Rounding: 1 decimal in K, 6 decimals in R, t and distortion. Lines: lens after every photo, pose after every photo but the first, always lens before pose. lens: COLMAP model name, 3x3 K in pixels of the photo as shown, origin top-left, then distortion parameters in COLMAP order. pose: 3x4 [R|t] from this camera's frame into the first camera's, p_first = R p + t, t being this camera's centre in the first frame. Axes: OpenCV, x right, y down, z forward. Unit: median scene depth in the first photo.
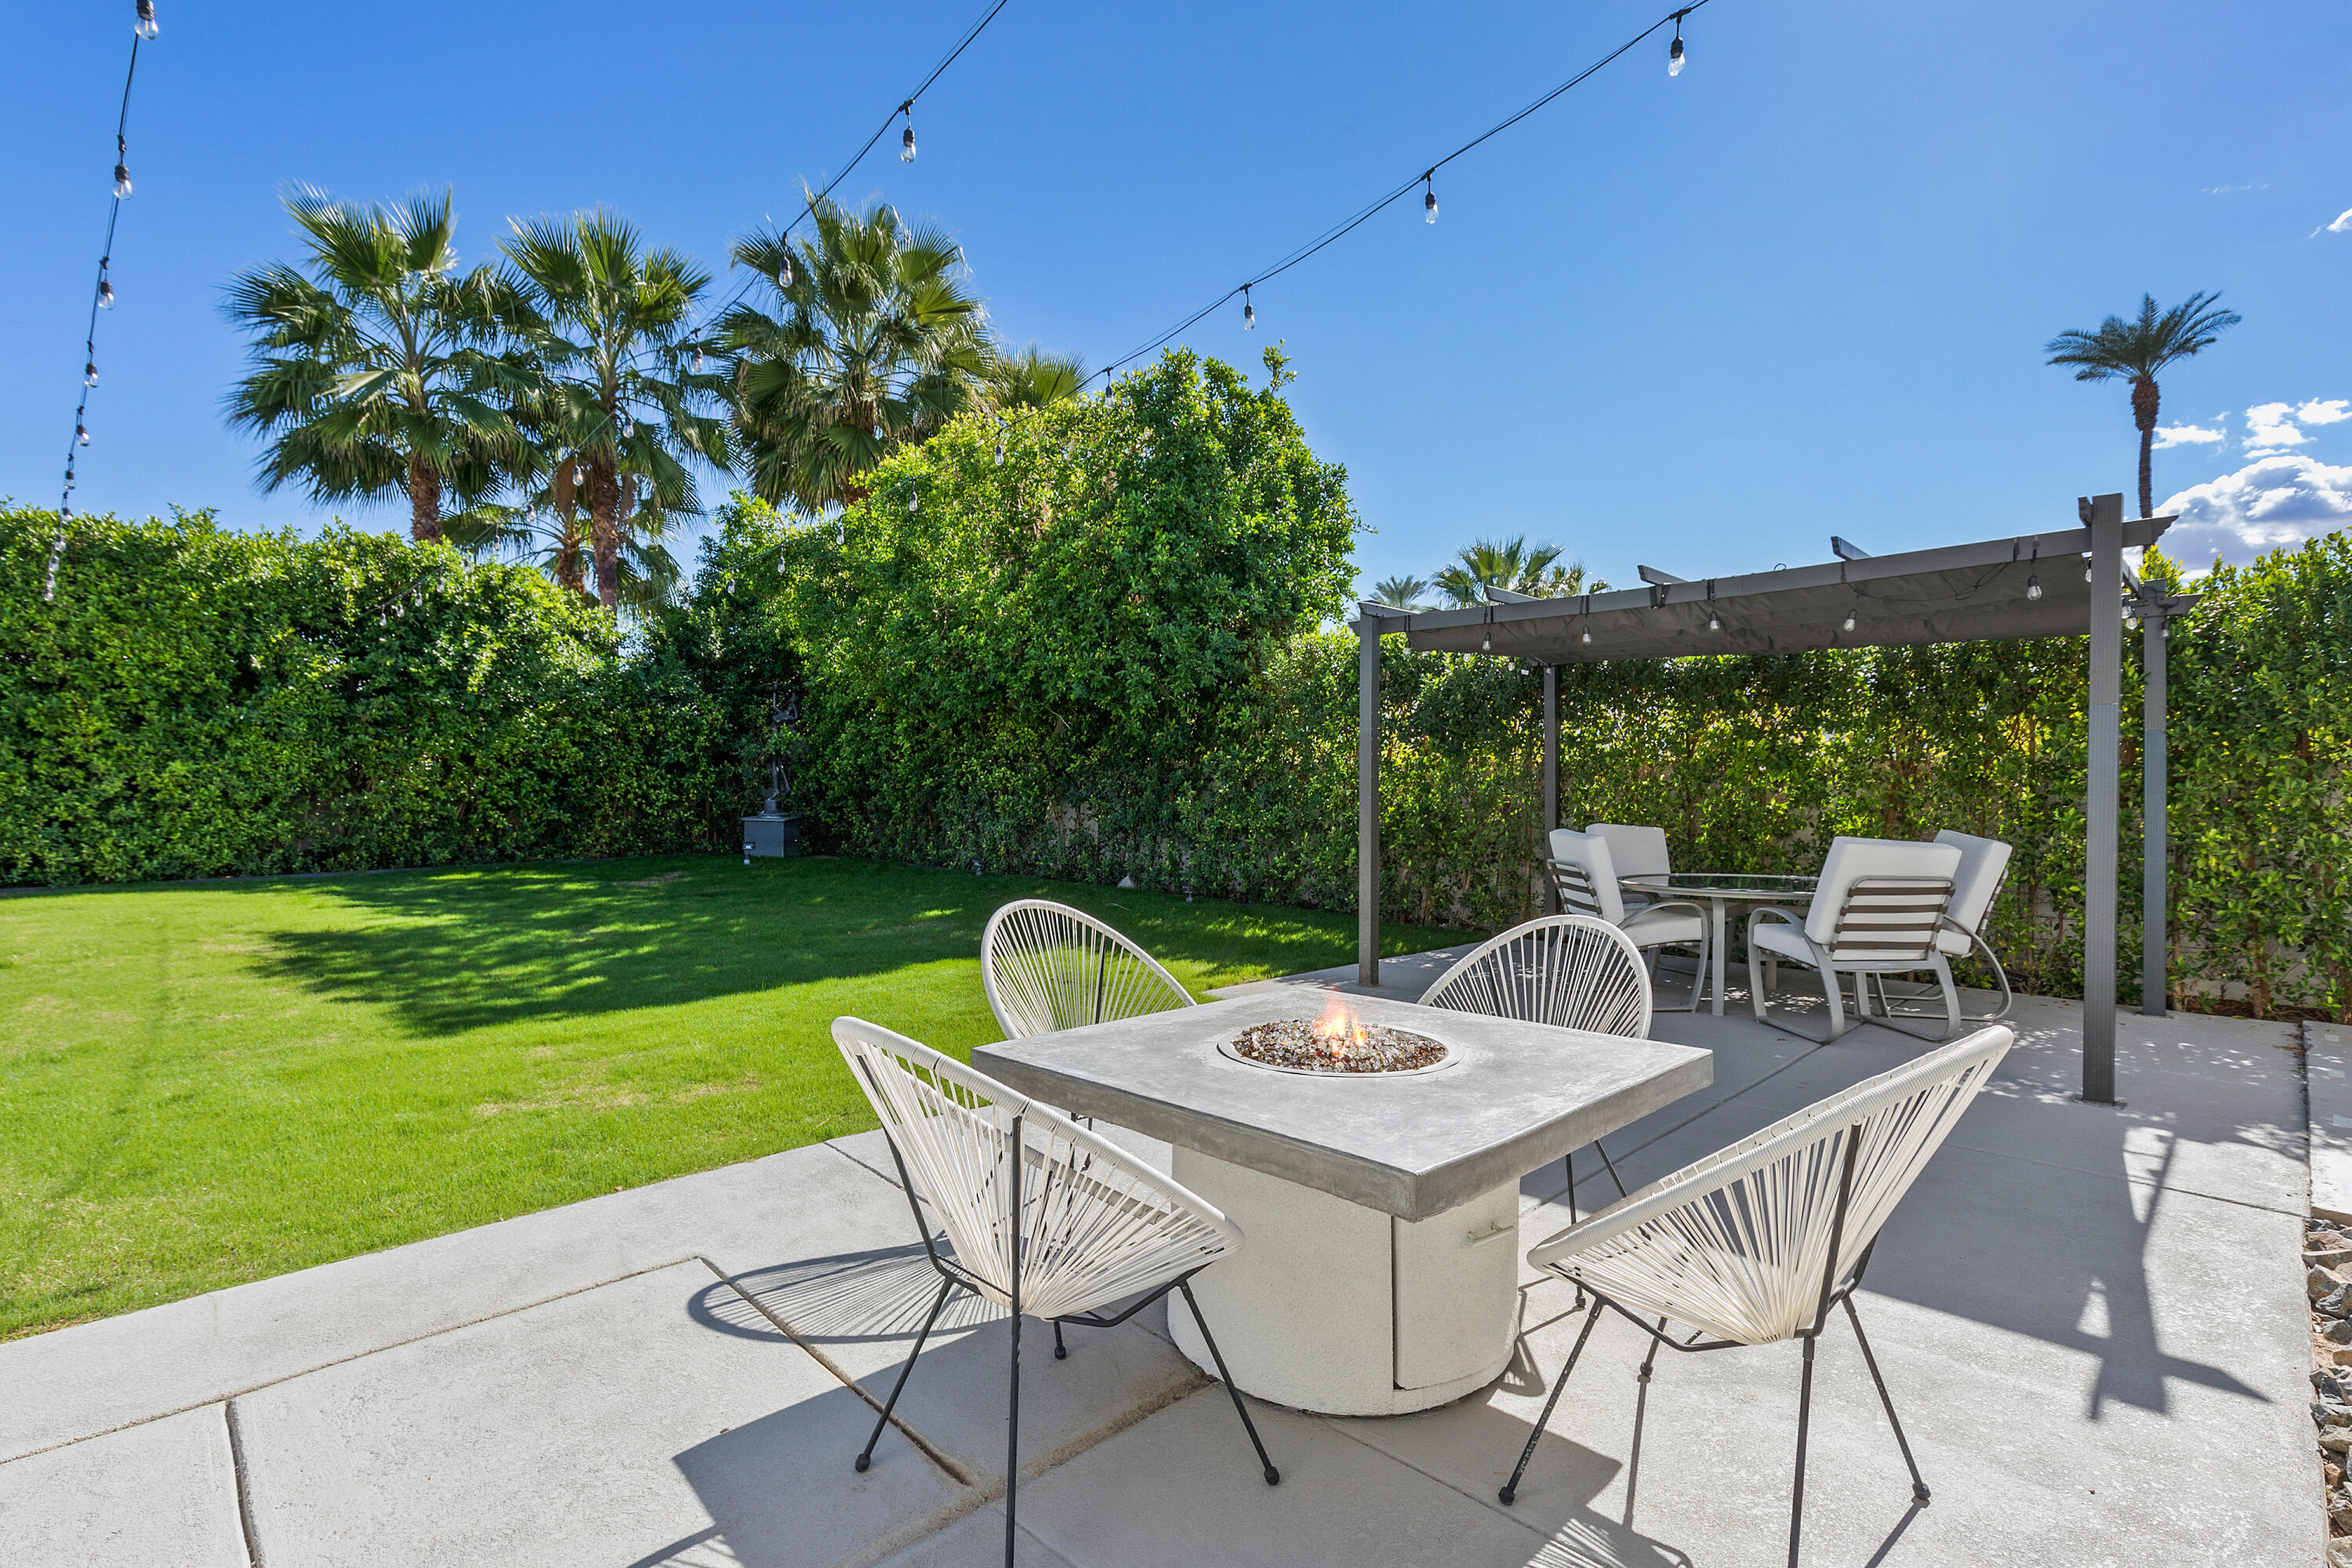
lens RADIAL K [[1089.6, 0, 1177.4], [0, 1089.6, 783.3], [0, 0, 1]] dist [0.002354, 0.000176]
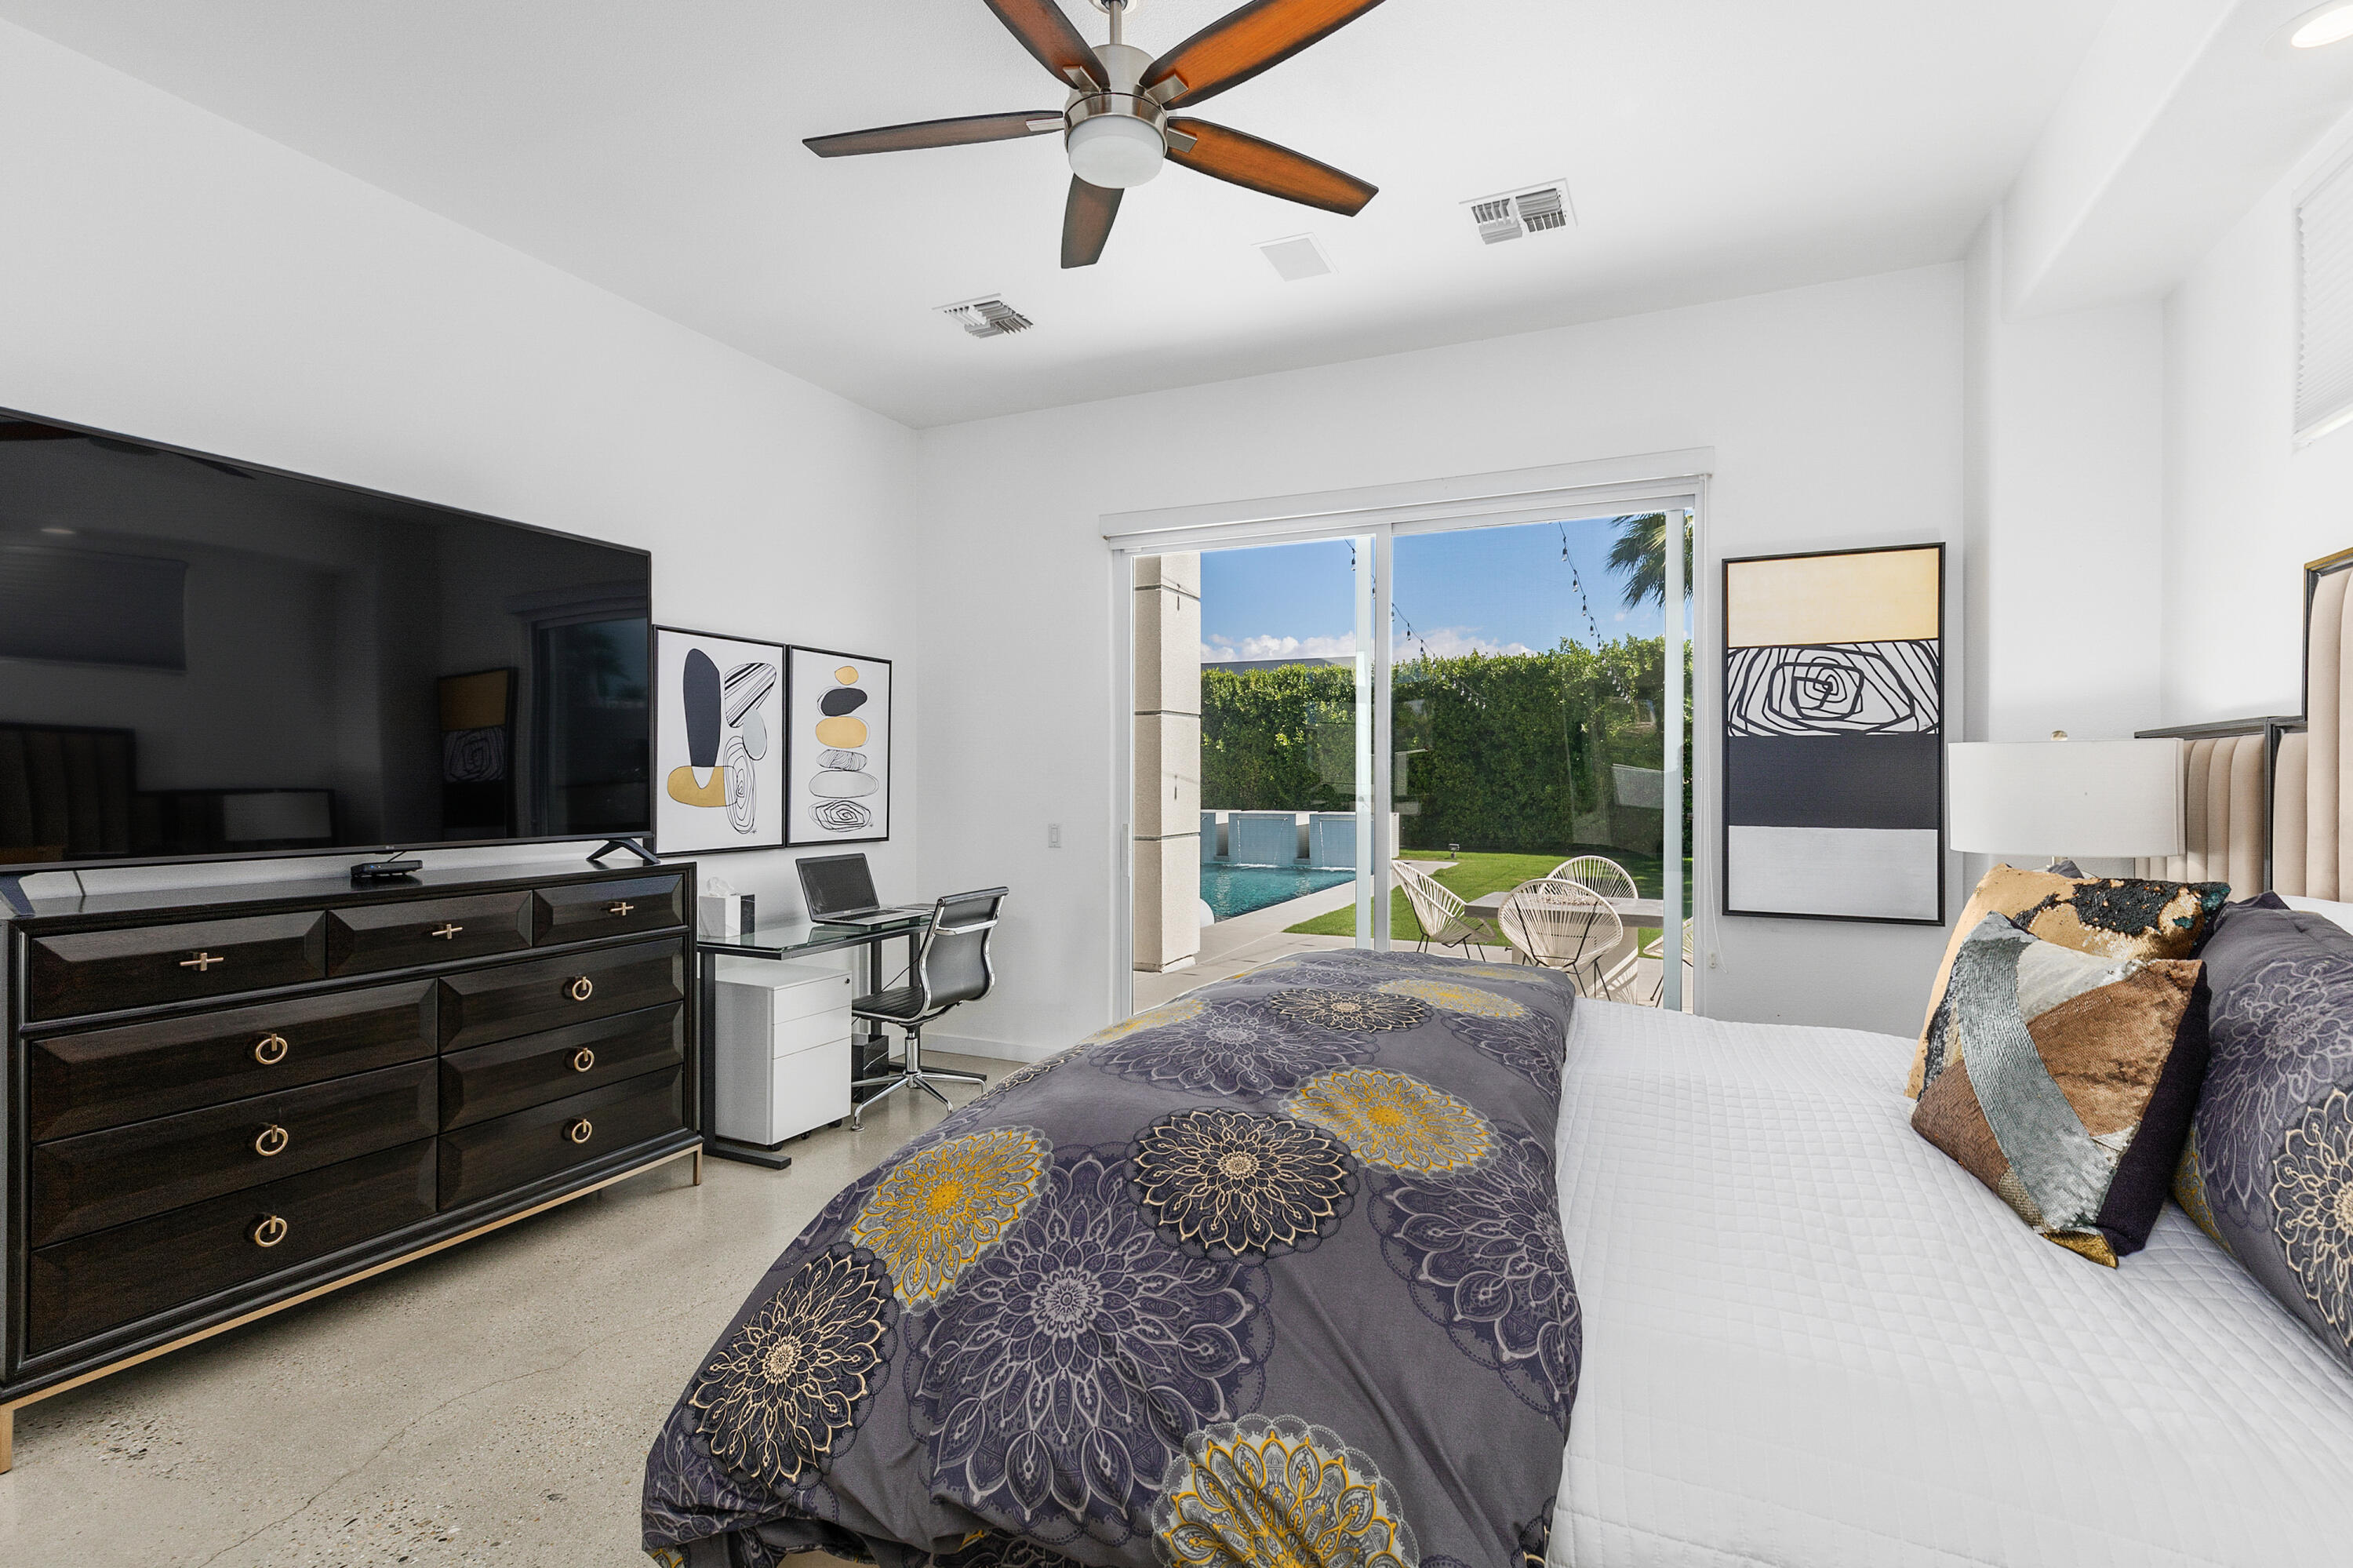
lens RADIAL K [[1090.1, 0, 1178.4], [0, 1090.1, 787.9], [0, 0, 1]] dist [0.002354, 0.000176]
pose [[0.387180, -0.001128, -0.922004, 0.522154], [-0.013059, 0.999892, -0.006707, 0.005607], [0.921912, 0.014637, 0.387123, -0.273421]]
